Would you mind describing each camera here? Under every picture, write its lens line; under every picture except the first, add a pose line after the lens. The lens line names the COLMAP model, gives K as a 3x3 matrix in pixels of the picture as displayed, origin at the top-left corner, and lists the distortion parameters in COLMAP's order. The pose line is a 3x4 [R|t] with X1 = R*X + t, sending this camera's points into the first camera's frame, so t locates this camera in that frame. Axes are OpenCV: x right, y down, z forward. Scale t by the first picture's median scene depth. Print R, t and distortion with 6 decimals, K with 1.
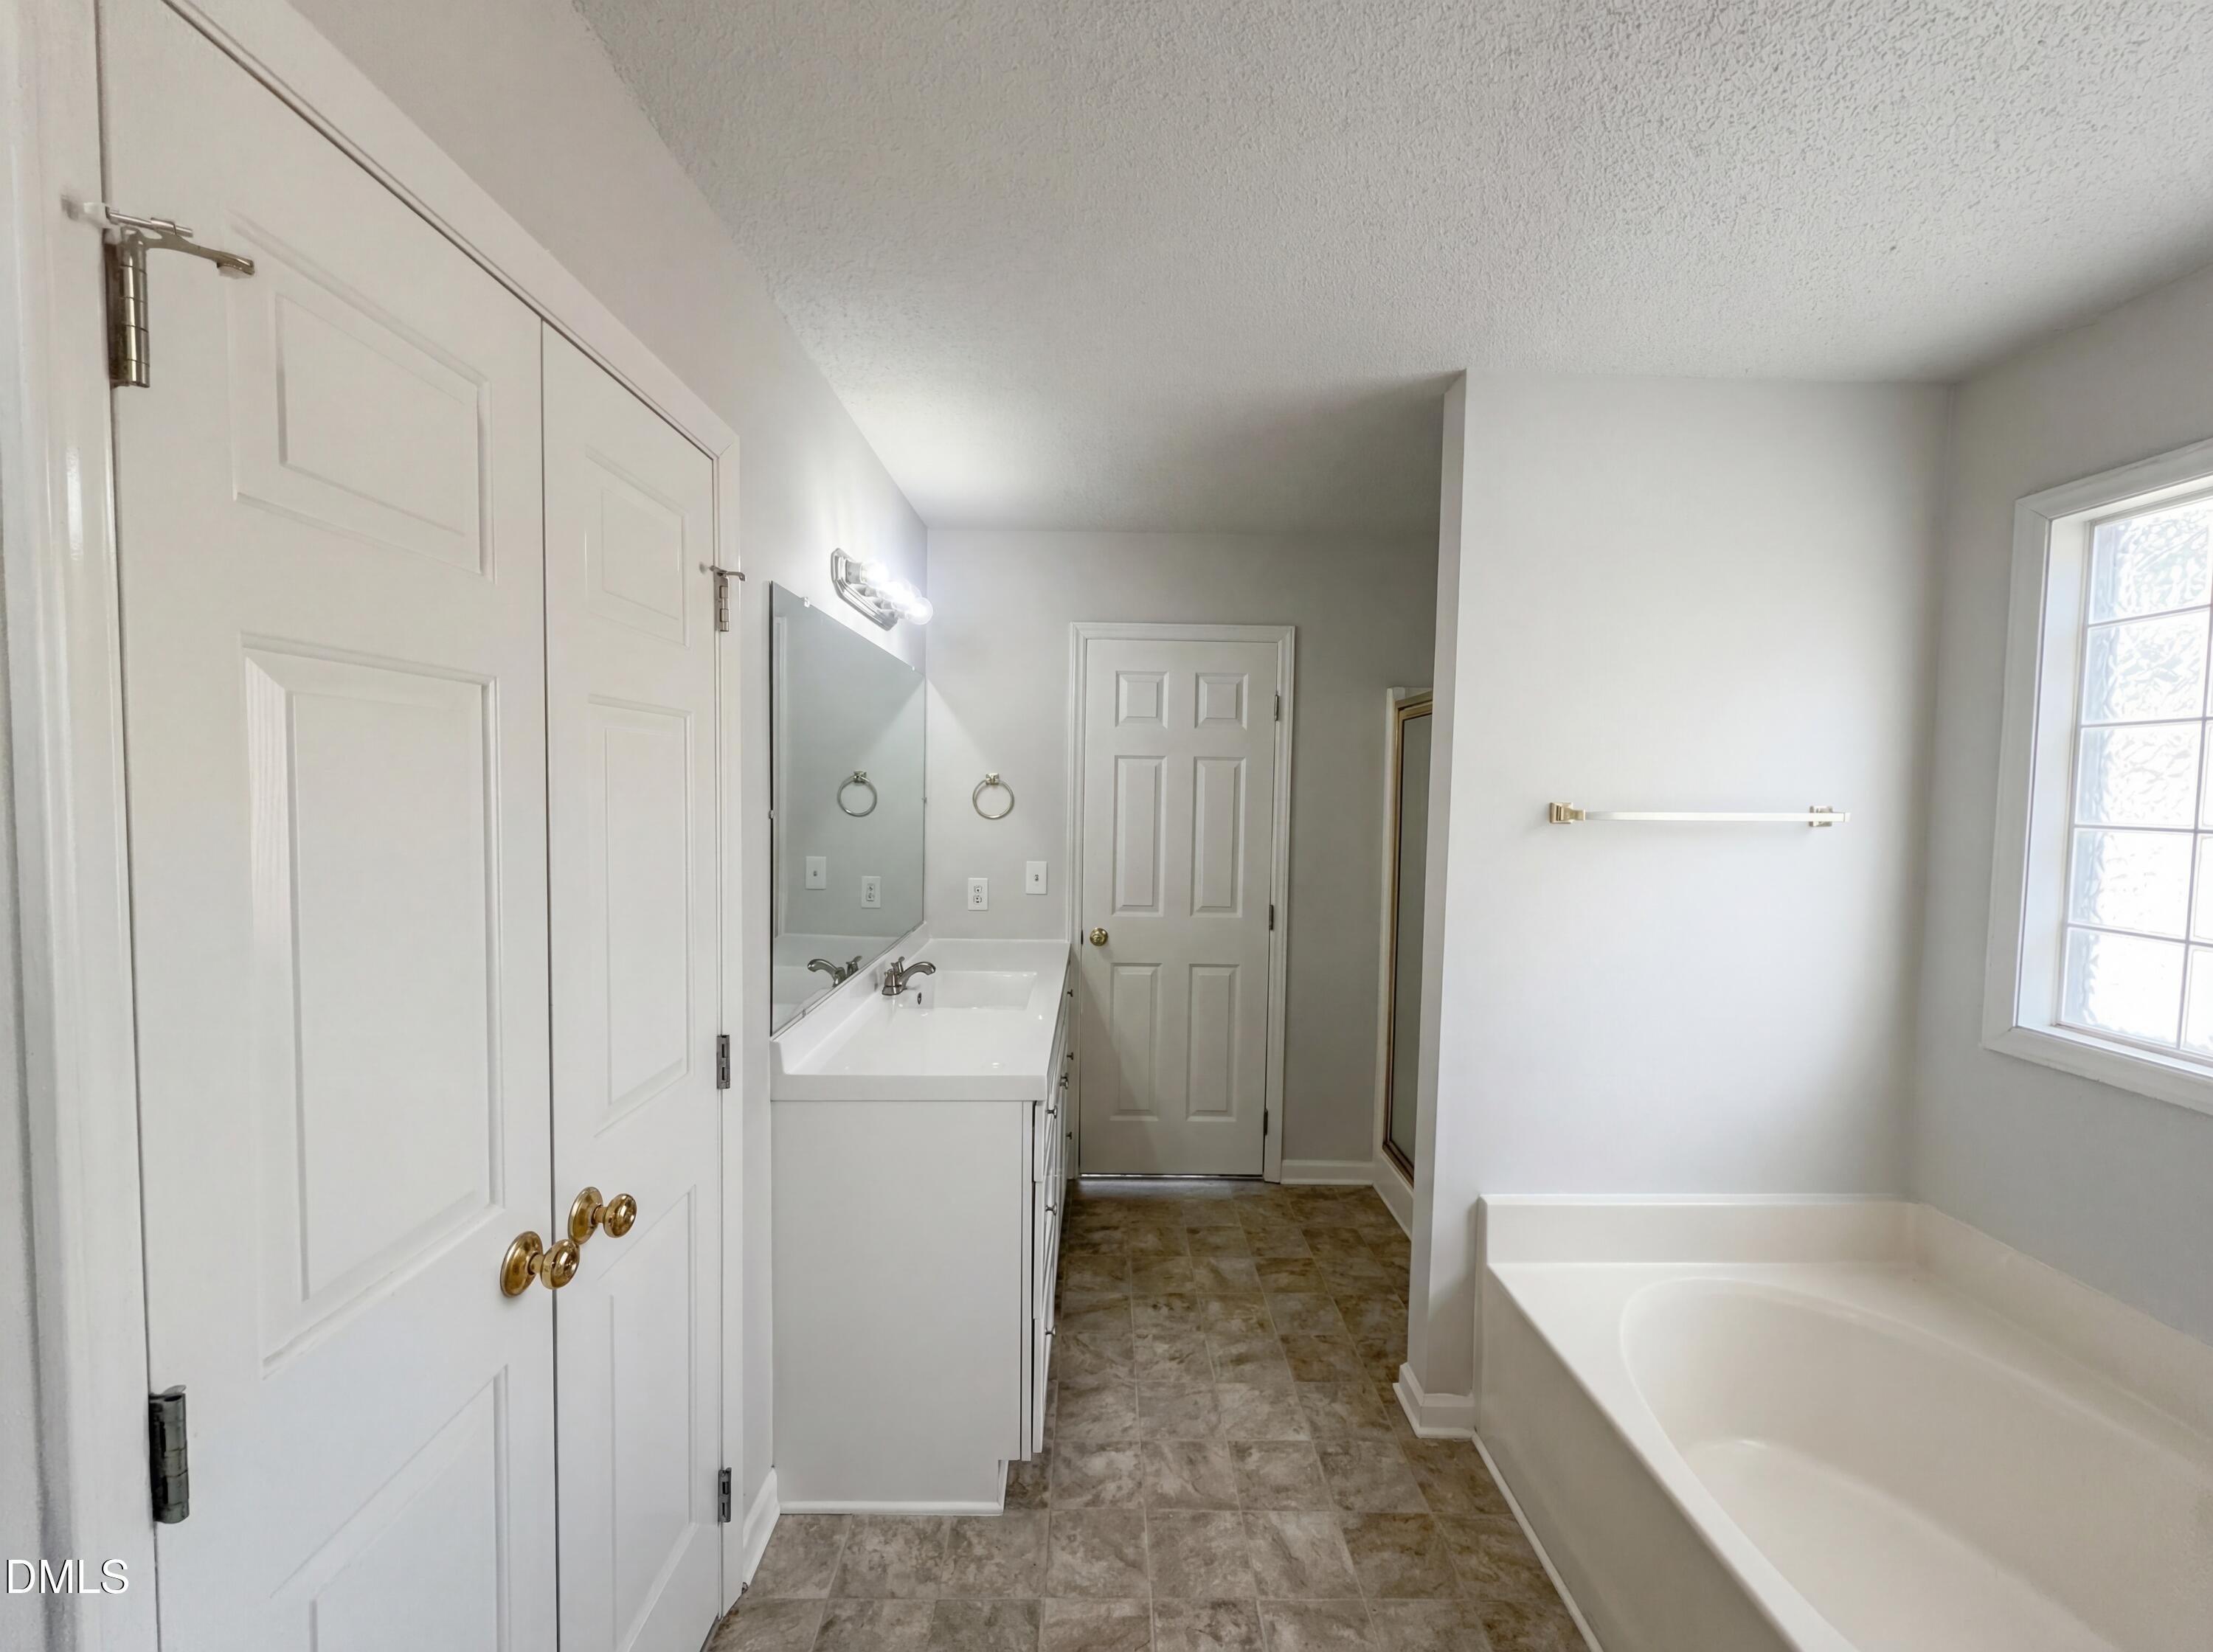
lens RADIAL K [[885.5, 0, 1115.8], [0, 885.5, 832.3], [0, 0, 1]] dist [0.000152, 0.000280]
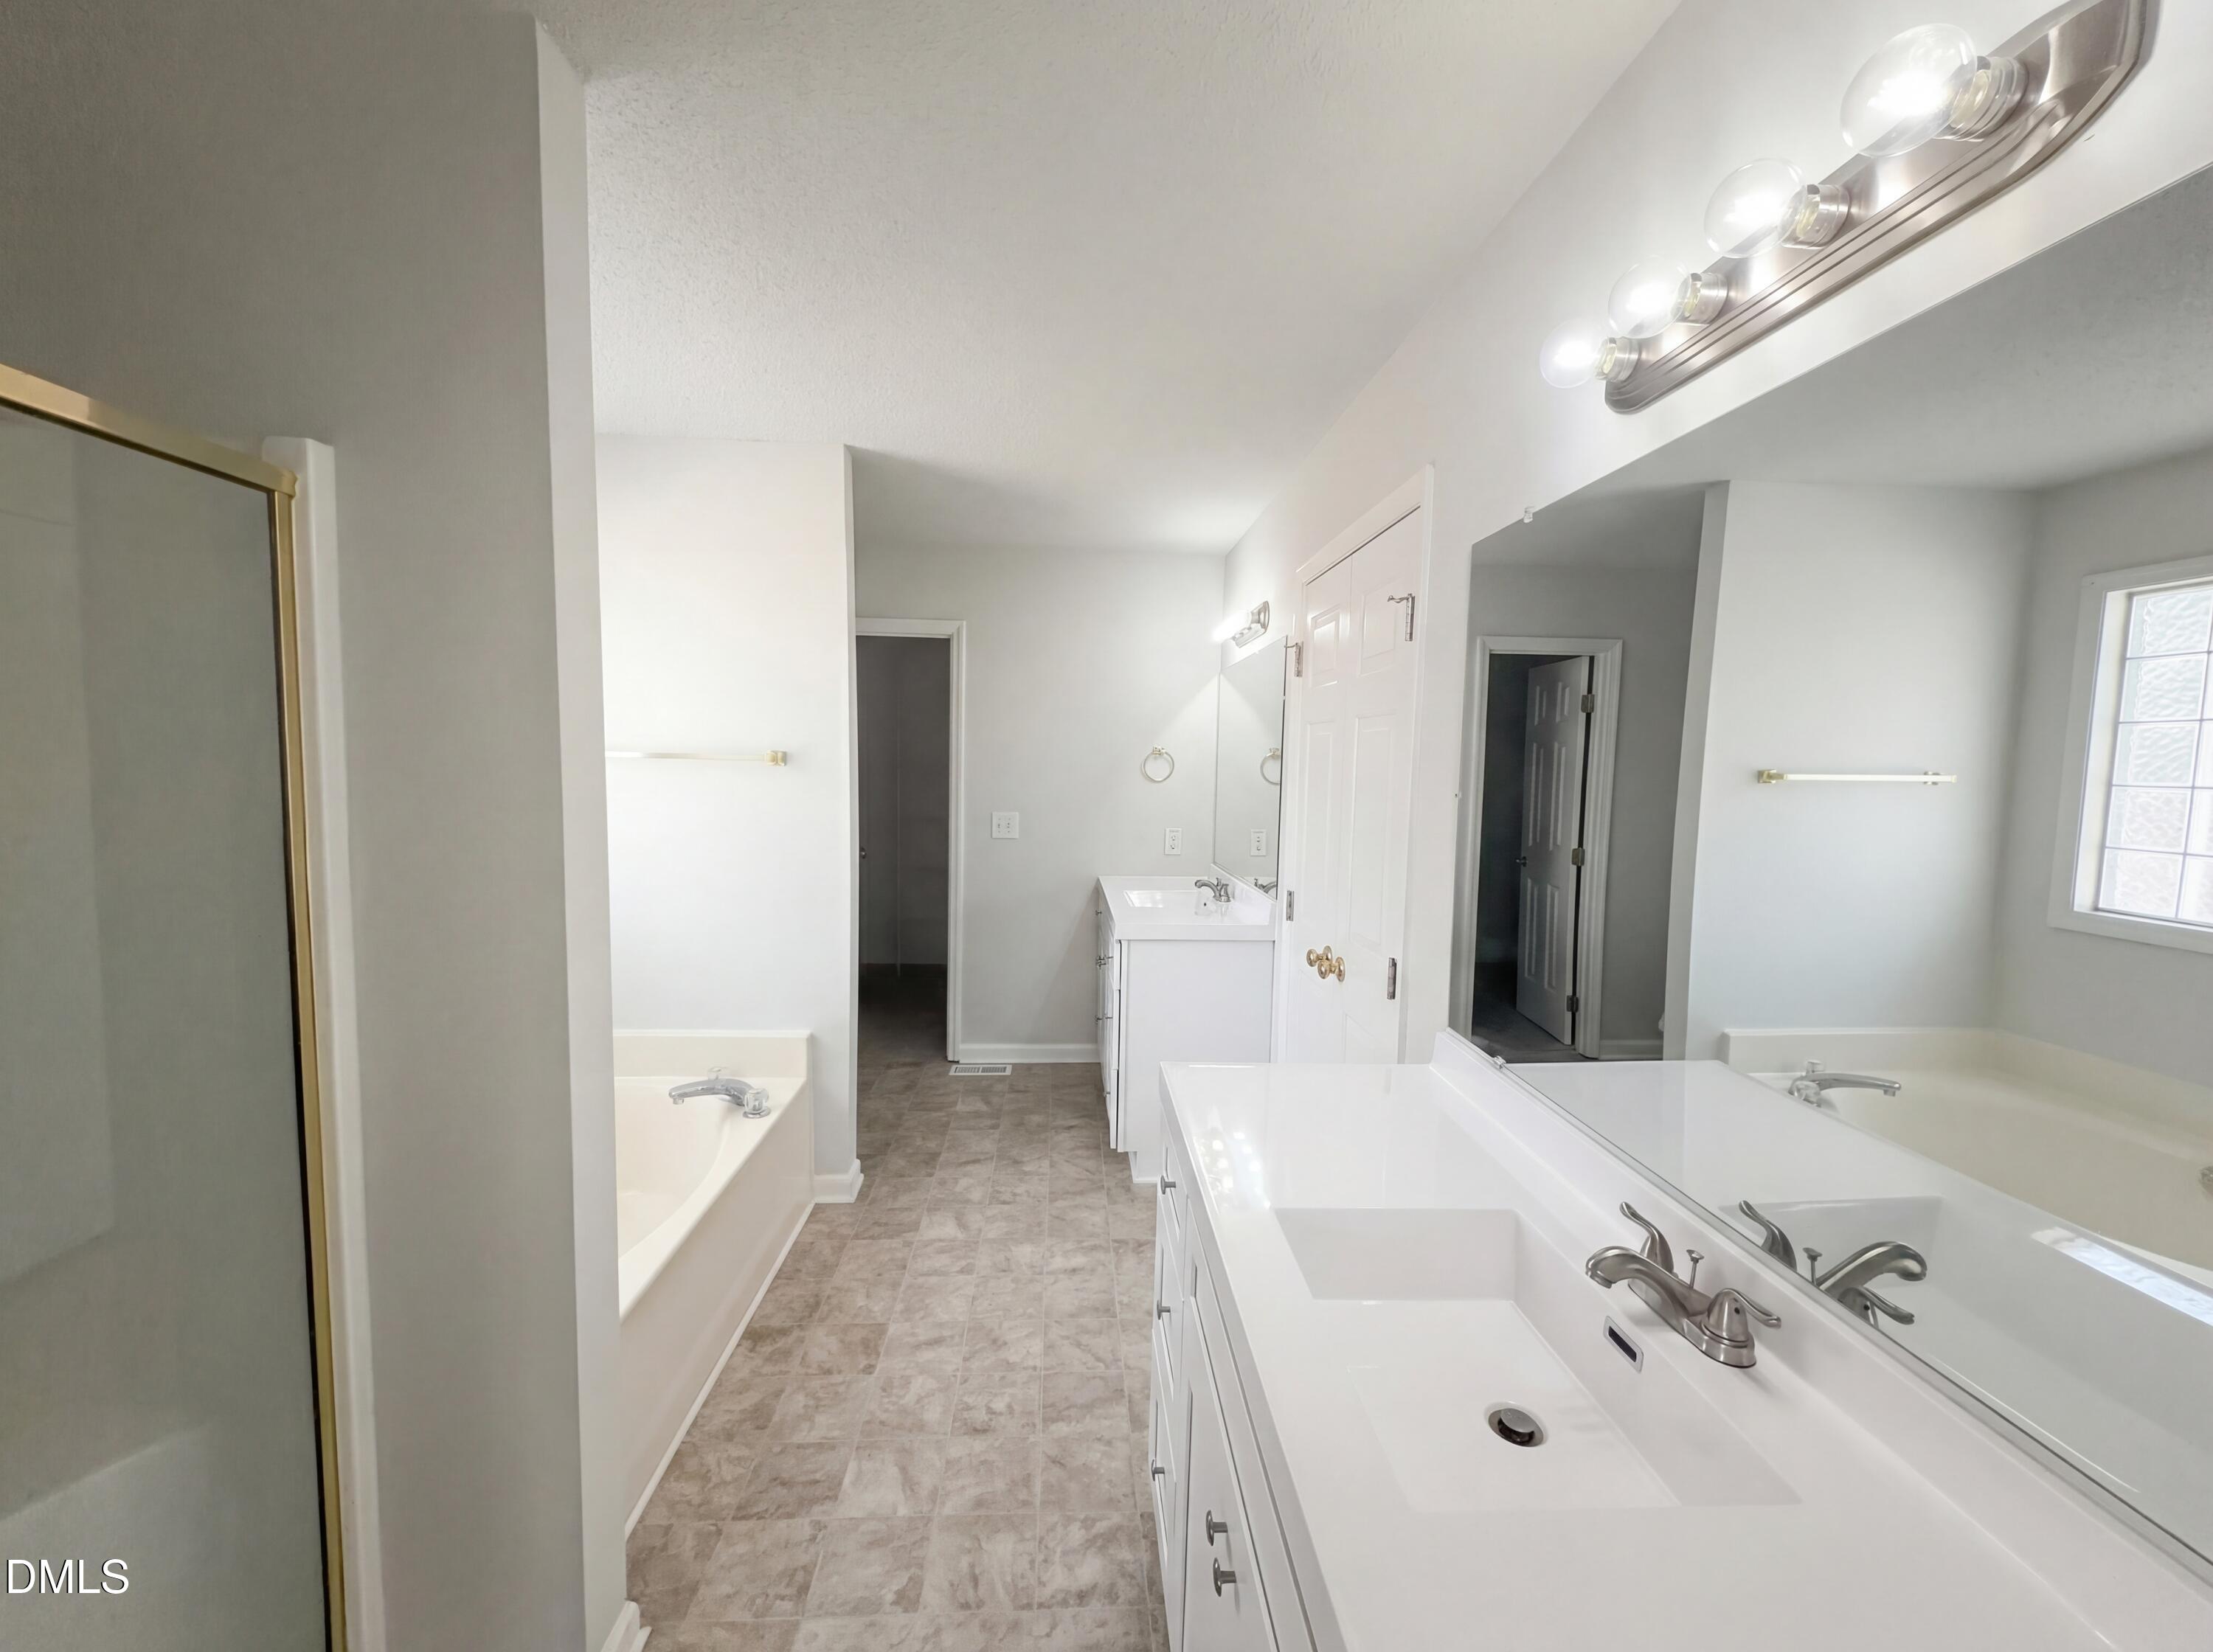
lens RADIAL K [[885.5, 0, 1115.8], [0, 885.5, 832.3], [0, 0, 1]] dist [0.000152, 0.000280]
pose [[-0.998310, 0.022325, -0.053661, -0.016170], [0.017578, 0.996021, 0.087368, -0.027126], [0.055398, 0.086277, -0.994730, 1.960499]]
